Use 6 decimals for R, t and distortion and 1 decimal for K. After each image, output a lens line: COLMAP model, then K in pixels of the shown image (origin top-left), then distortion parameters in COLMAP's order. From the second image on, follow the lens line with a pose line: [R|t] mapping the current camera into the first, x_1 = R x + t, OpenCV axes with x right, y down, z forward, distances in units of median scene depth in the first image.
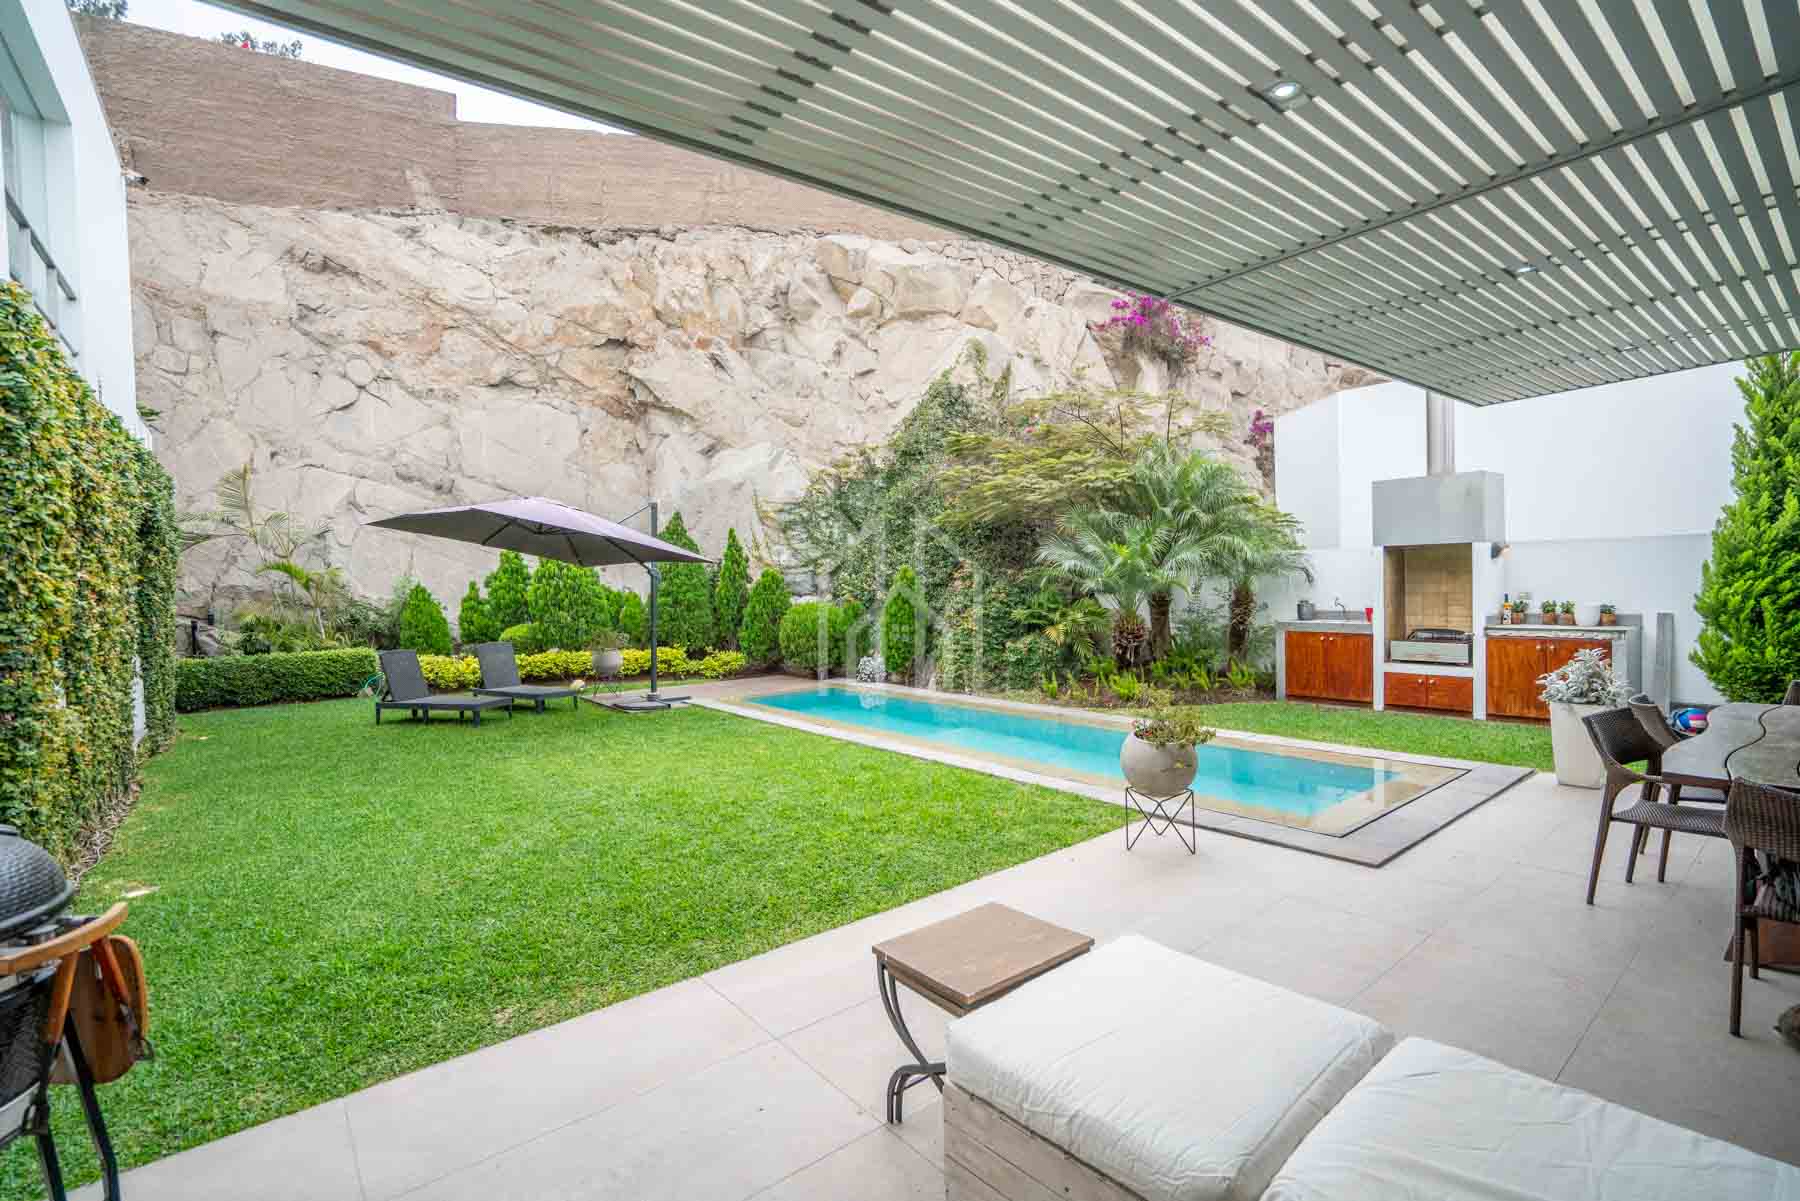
lens RADIAL K [[824.6, 0, 901.1], [0, 824.6, 598.1], [0, 0, 1]] dist [-0.036981, 0.004758]
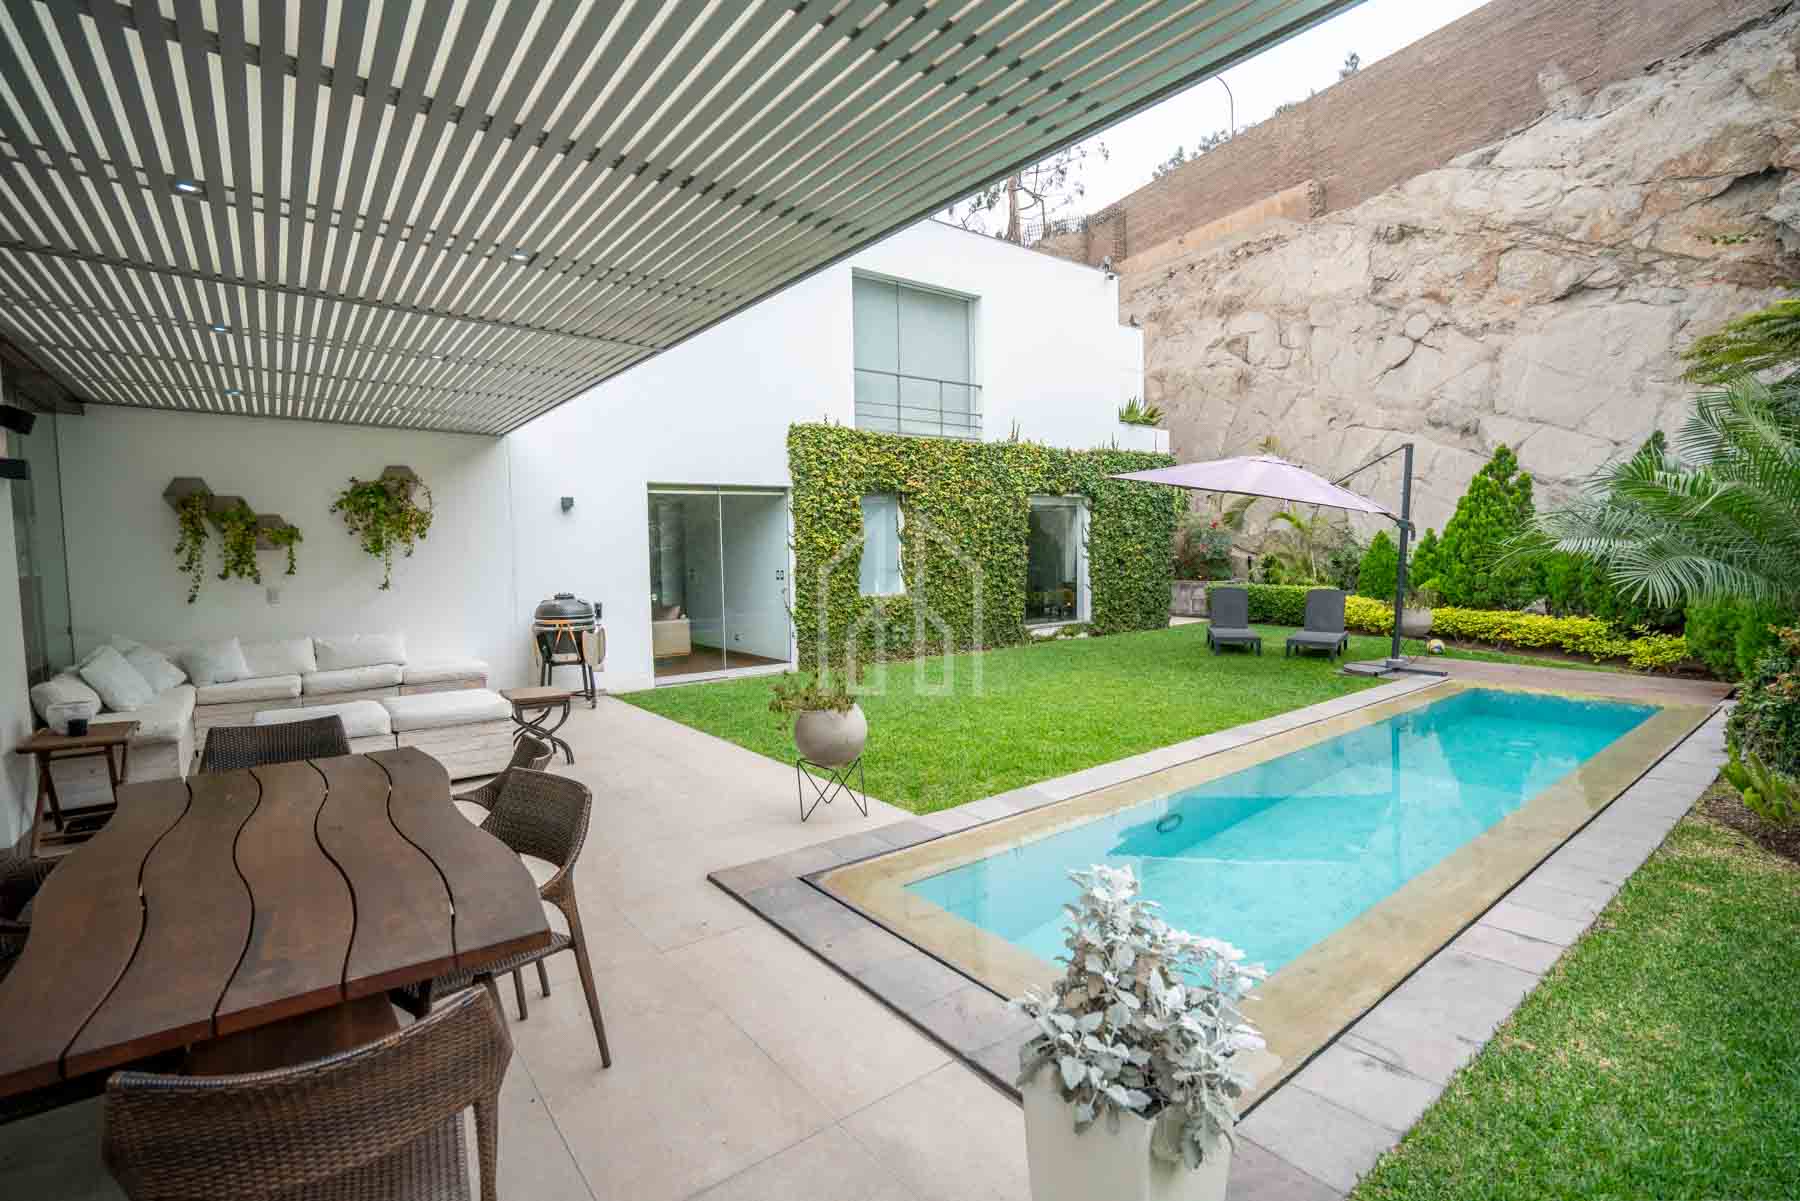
lens RADIAL K [[824.6, 0, 901.4], [0, 824.6, 609.3], [0, 0, 1]] dist [-0.036981, 0.004758]
pose [[-0.024659, 0.103337, -0.994341, 0.427257], [-0.012628, 0.994532, 0.103670, -0.015531], [0.999616, 0.015113, -0.023220, 0.363101]]
